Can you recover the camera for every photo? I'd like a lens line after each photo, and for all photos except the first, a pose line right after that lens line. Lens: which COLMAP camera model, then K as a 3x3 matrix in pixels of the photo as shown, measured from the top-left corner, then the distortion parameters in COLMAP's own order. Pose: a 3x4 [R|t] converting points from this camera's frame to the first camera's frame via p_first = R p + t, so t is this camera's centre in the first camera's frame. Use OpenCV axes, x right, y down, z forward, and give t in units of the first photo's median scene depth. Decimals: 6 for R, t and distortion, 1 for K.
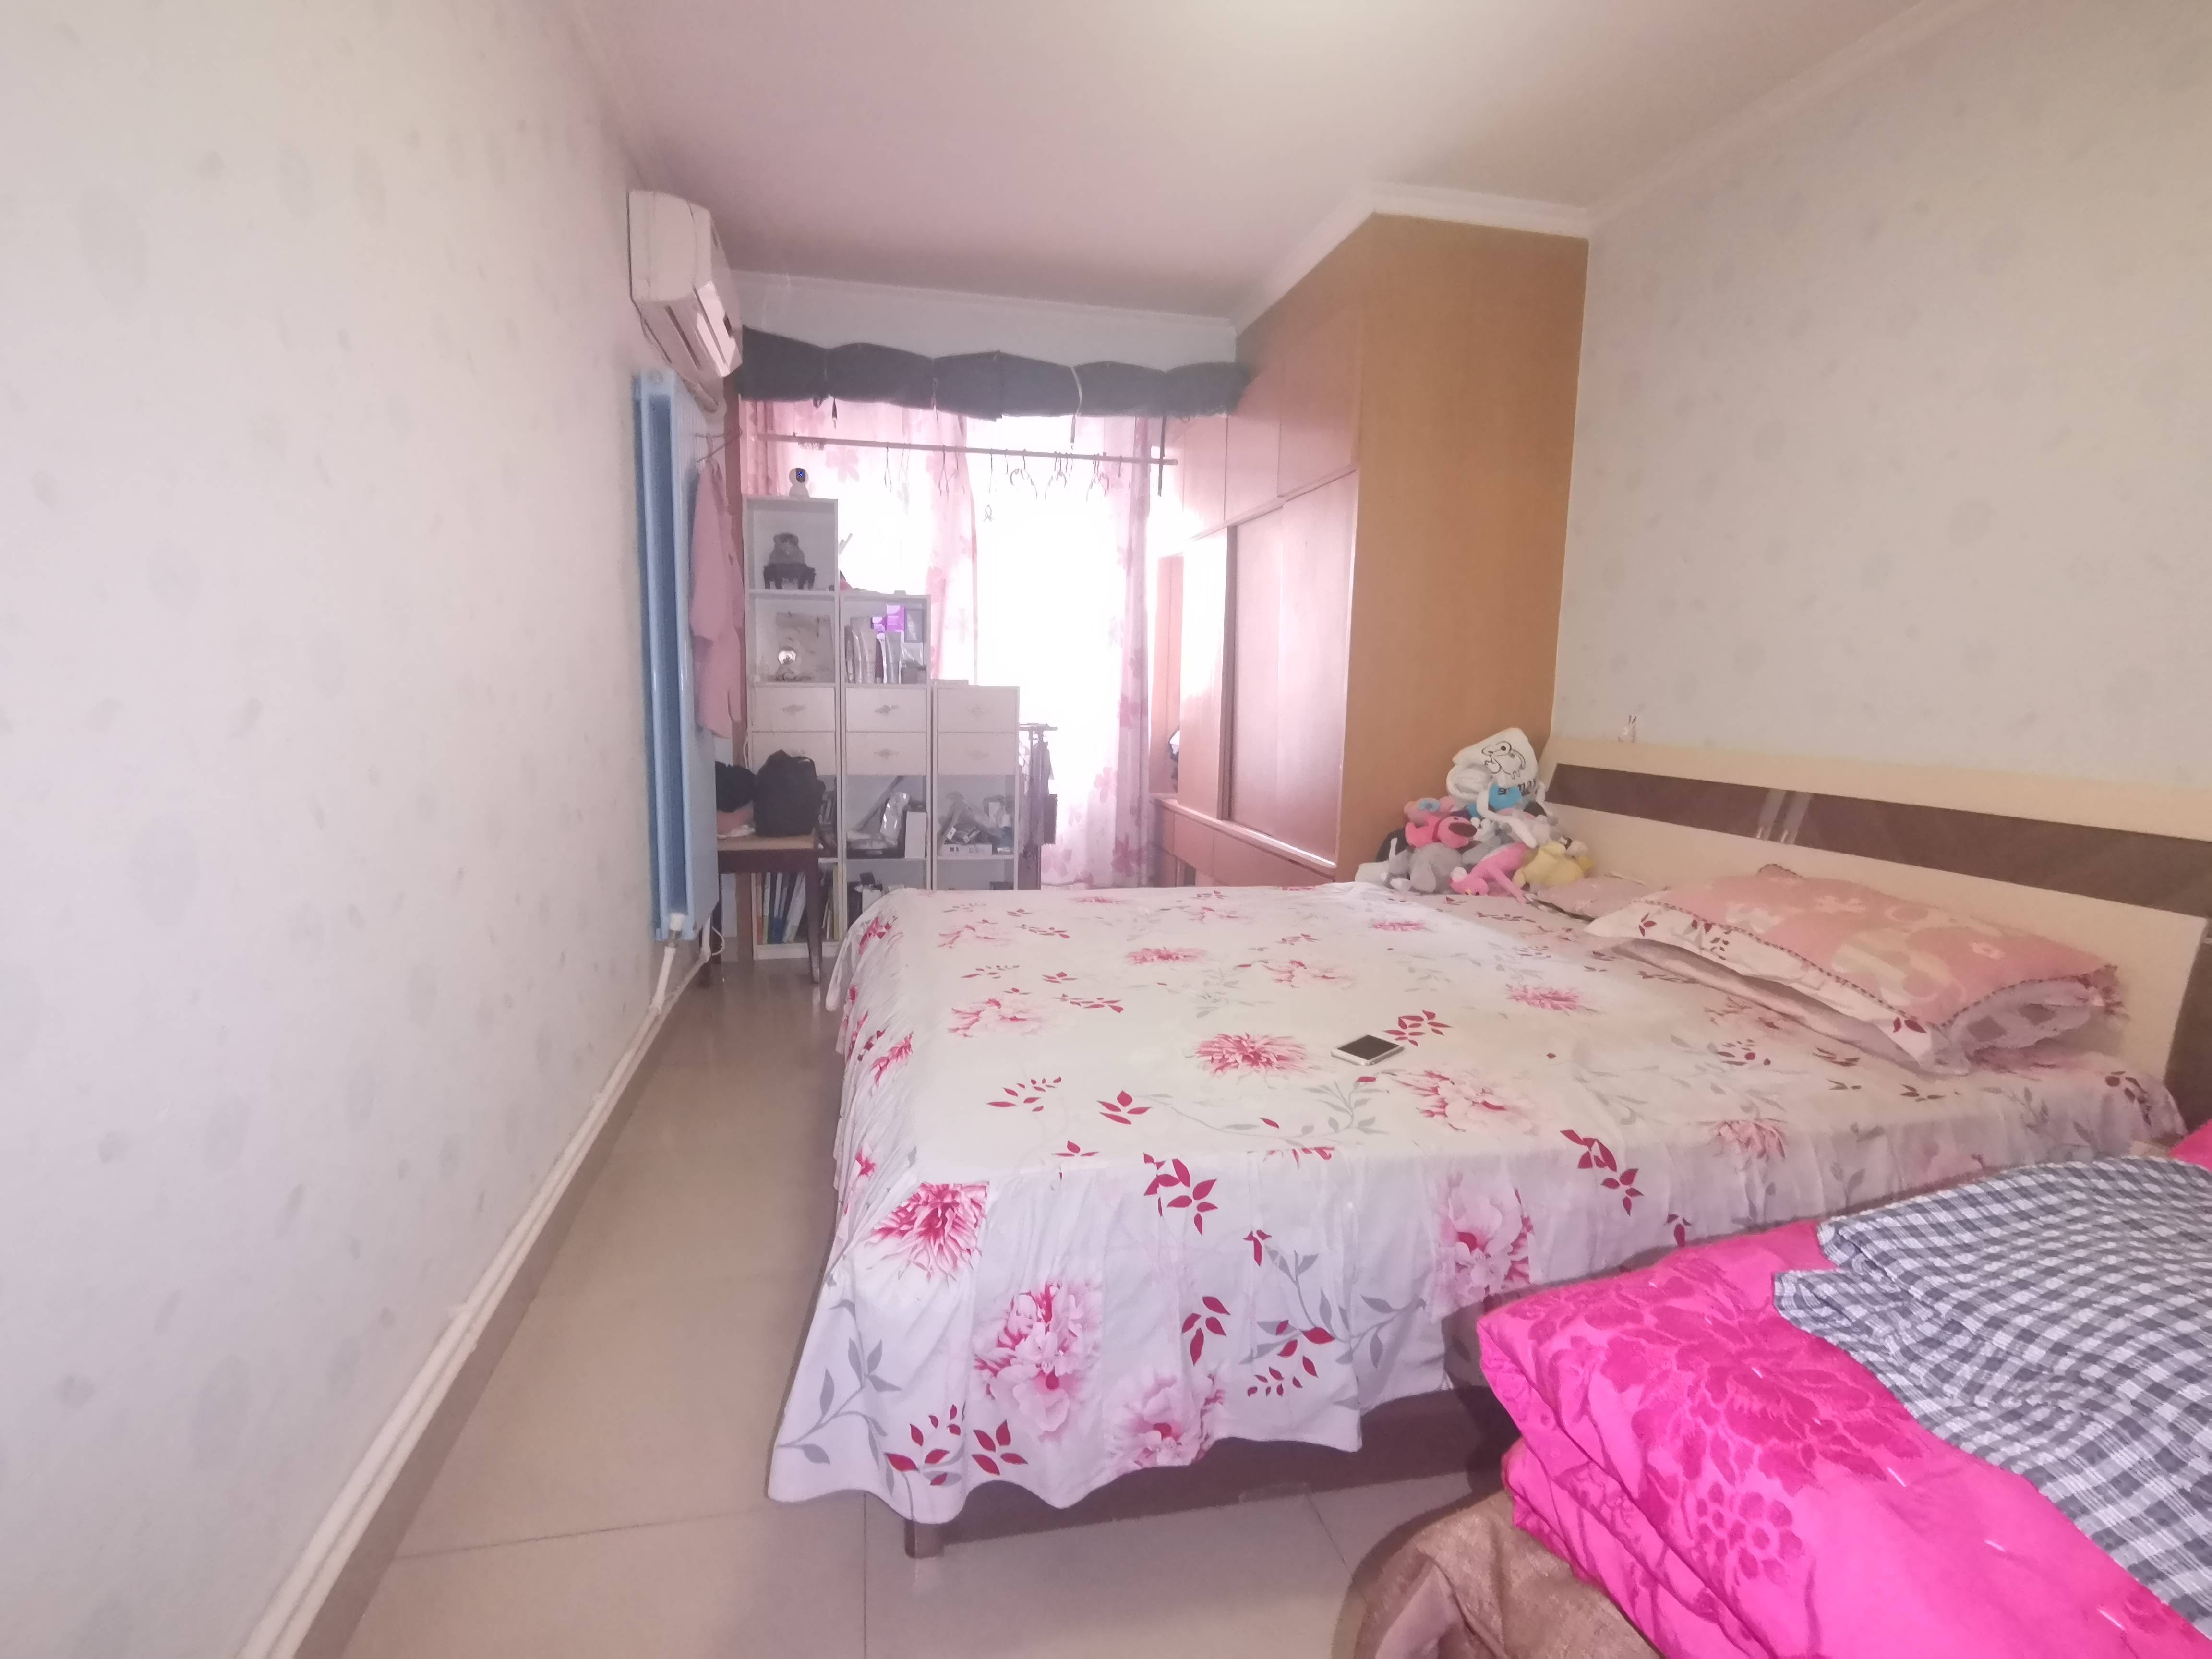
lens RADIAL K [[1085.5, 0, 1099.2], [0, 1085.5, 826.6], [0, 0, 1]] dist [-0.005766, -0.001189]
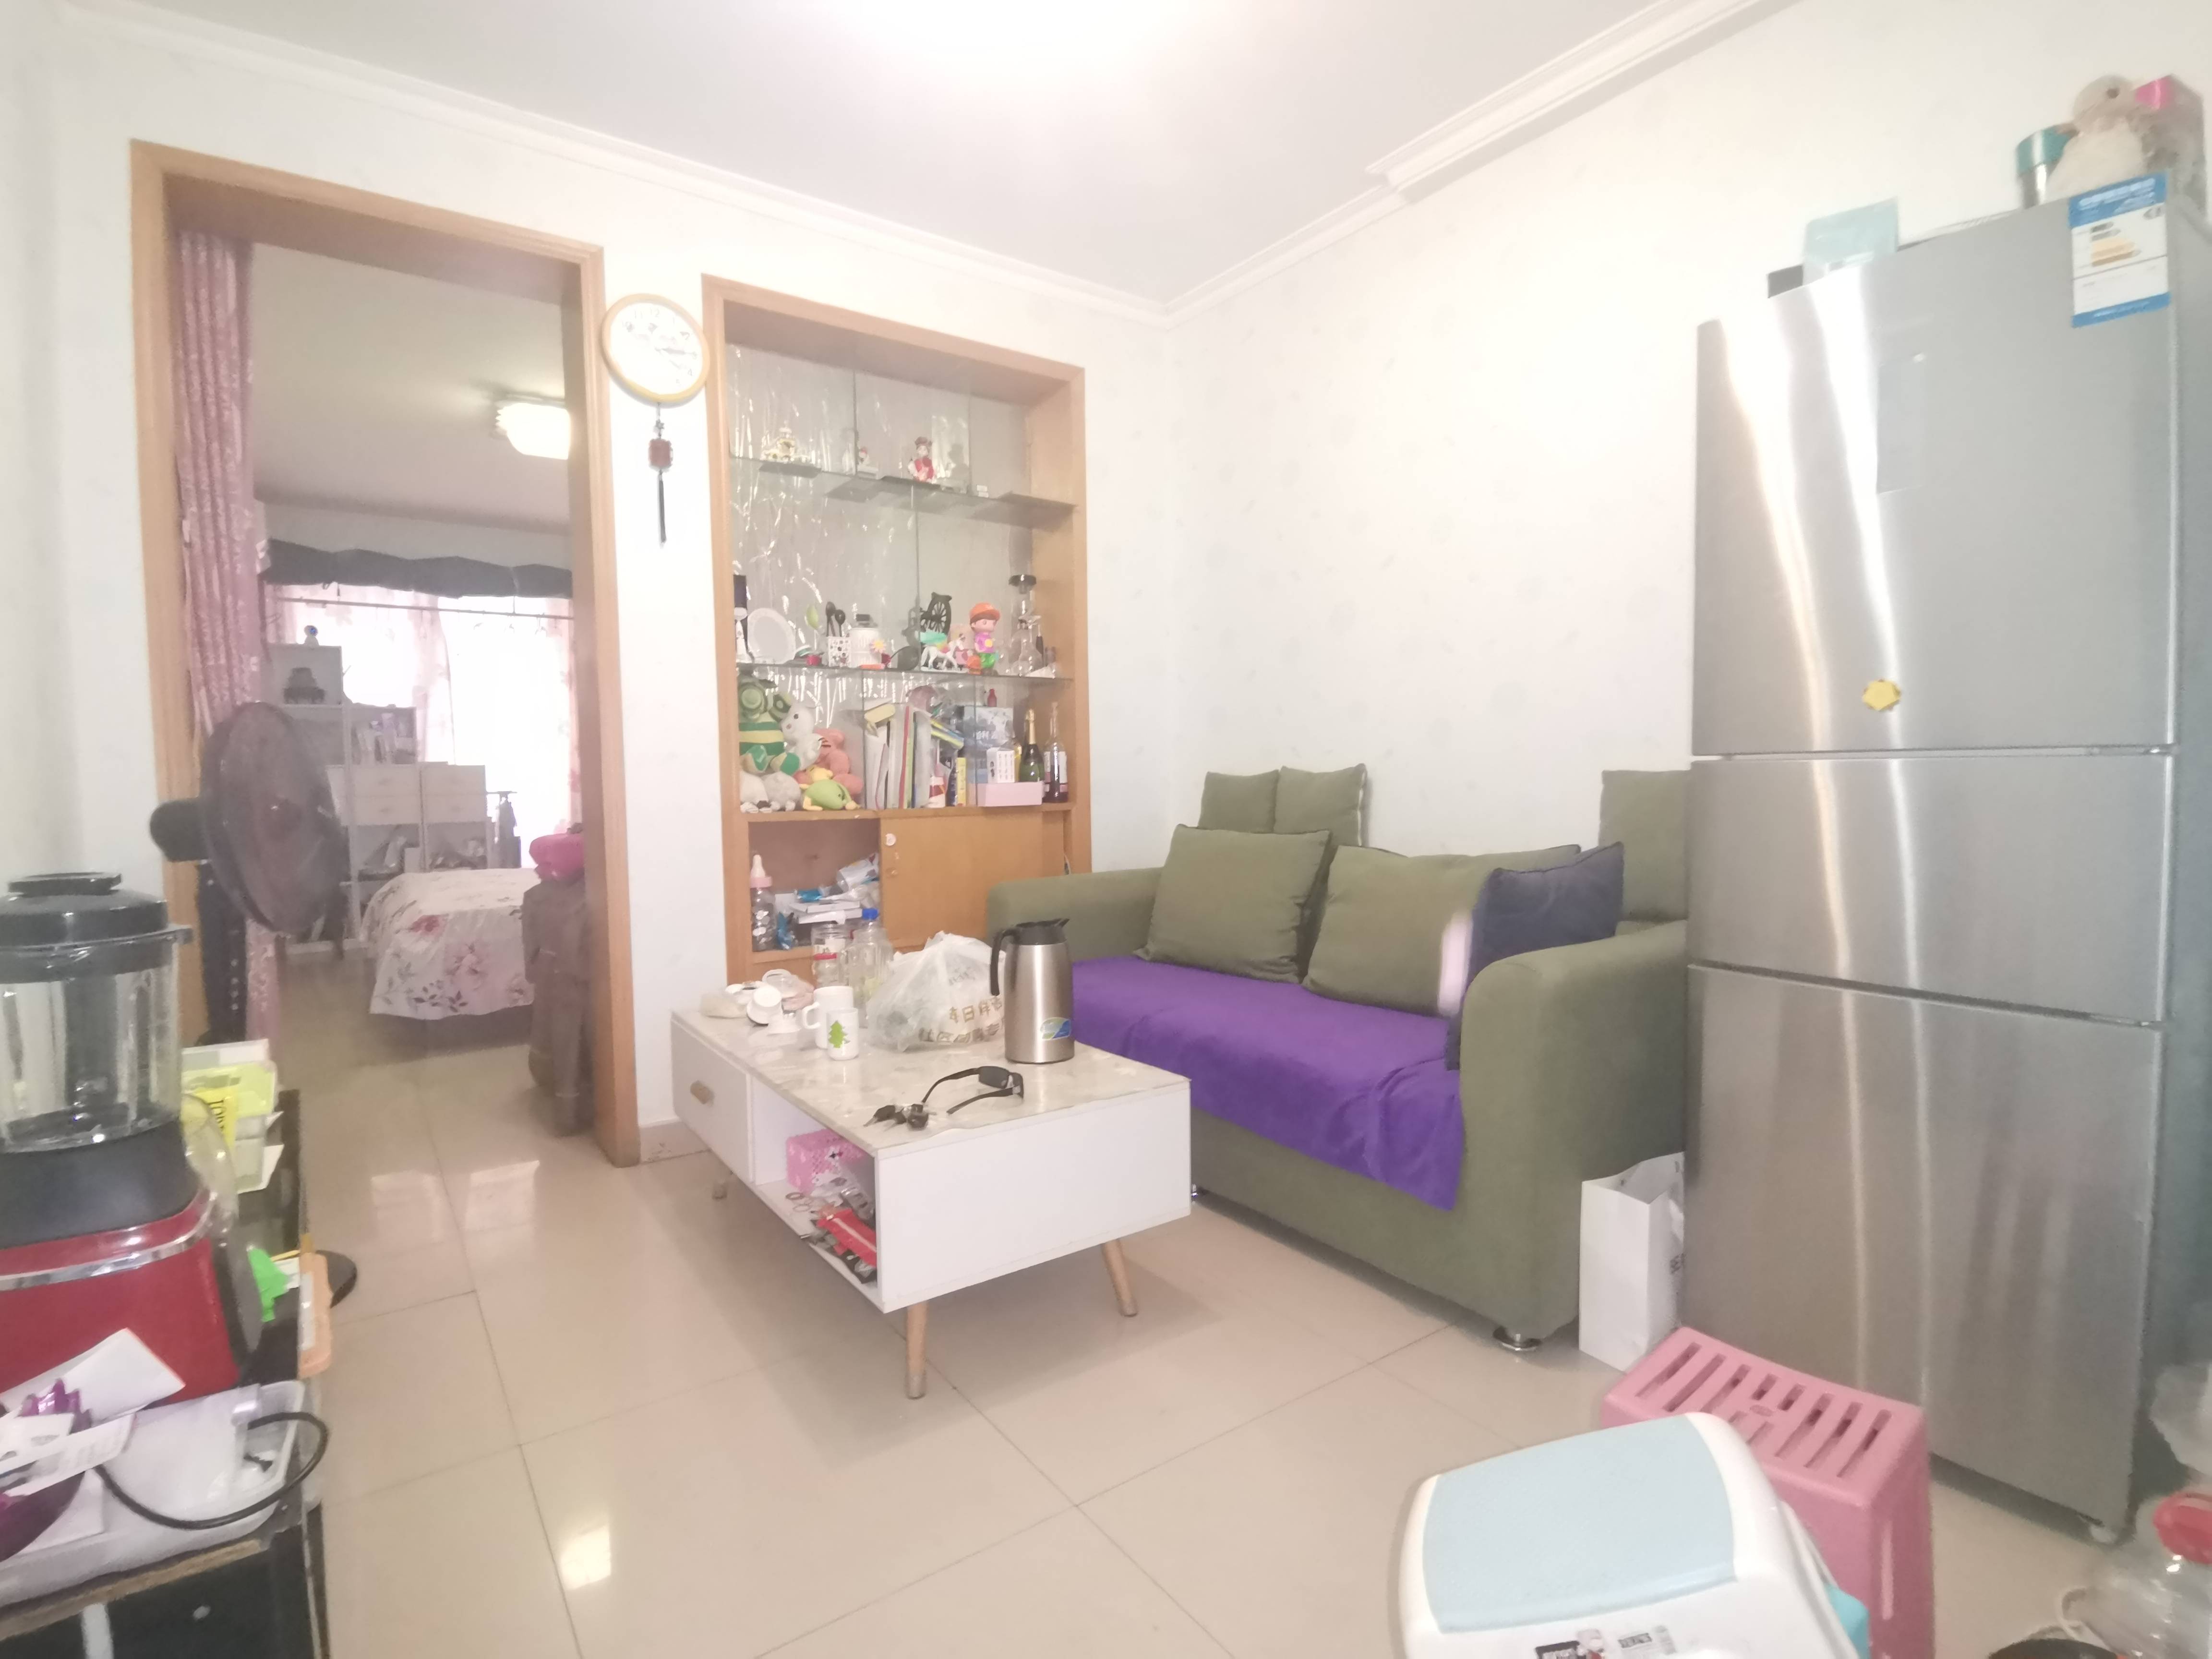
lens RADIAL K [[1085.5, 0, 1111.4], [0, 1085.5, 836.3], [0, 0, 1]] dist [-0.005766, -0.001189]
pose [[0.914163, -0.055511, 0.401527, 0.120221], [0.083876, 0.995044, -0.053398, 0.134146], [-0.396573, 0.082493, 0.914289, -0.780689]]
